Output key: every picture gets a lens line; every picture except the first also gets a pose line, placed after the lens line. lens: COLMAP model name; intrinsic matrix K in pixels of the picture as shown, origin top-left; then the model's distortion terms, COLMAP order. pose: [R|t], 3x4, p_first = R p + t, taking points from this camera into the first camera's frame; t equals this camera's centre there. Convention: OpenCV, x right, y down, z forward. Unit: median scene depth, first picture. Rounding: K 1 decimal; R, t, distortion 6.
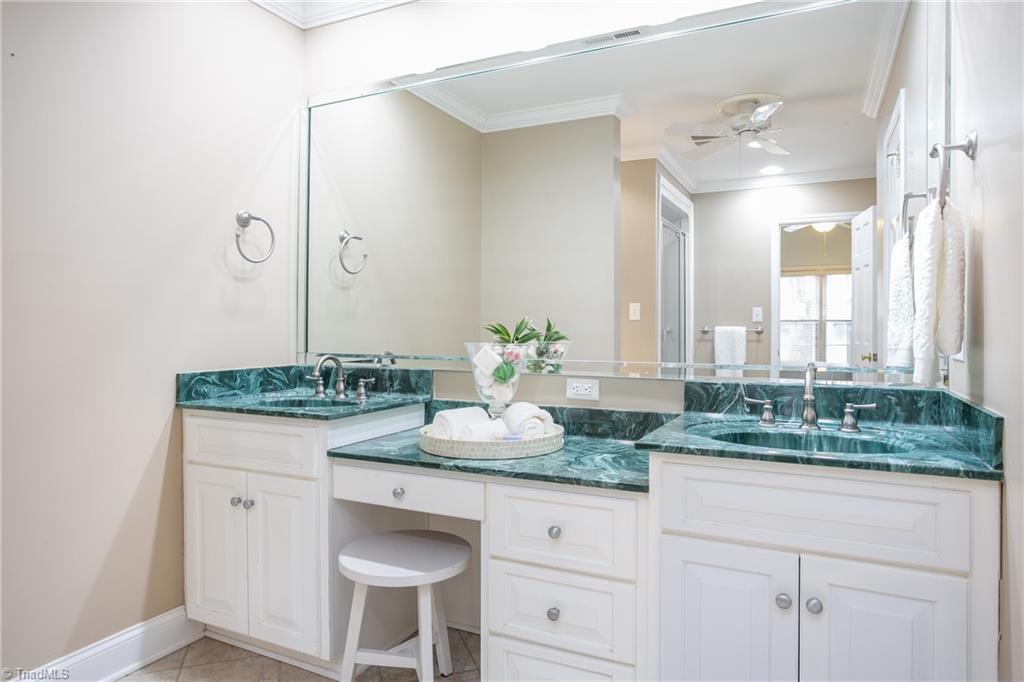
lens RADIAL K [[646.0, 0, 512.0], [0, 646.0, 324.1], [0, 0, 1]] dist [-0.008773, -0.001017]
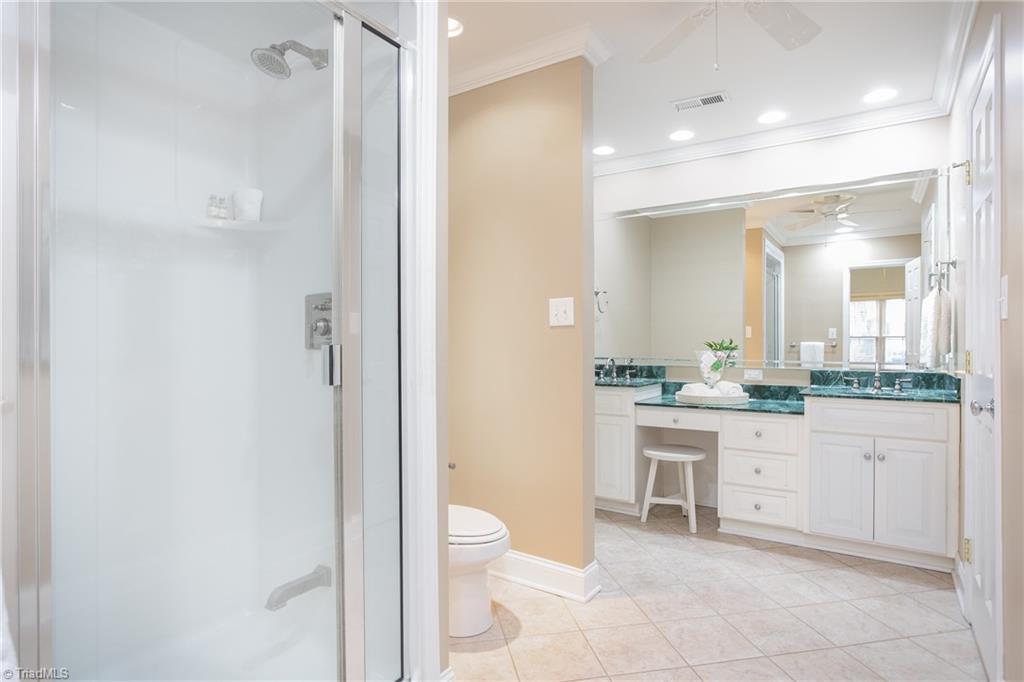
lens RADIAL K [[551.9, 0, 545.9], [0, 551.9, 343.0], [0, 0, 1]] dist [0.002960, 0.000358]
pose [[0.995298, -0.002752, -0.096823, -0.370629], [0.003267, 0.999981, 0.005161, -0.006352], [0.096807, -0.005453, 0.995288, -0.756157]]
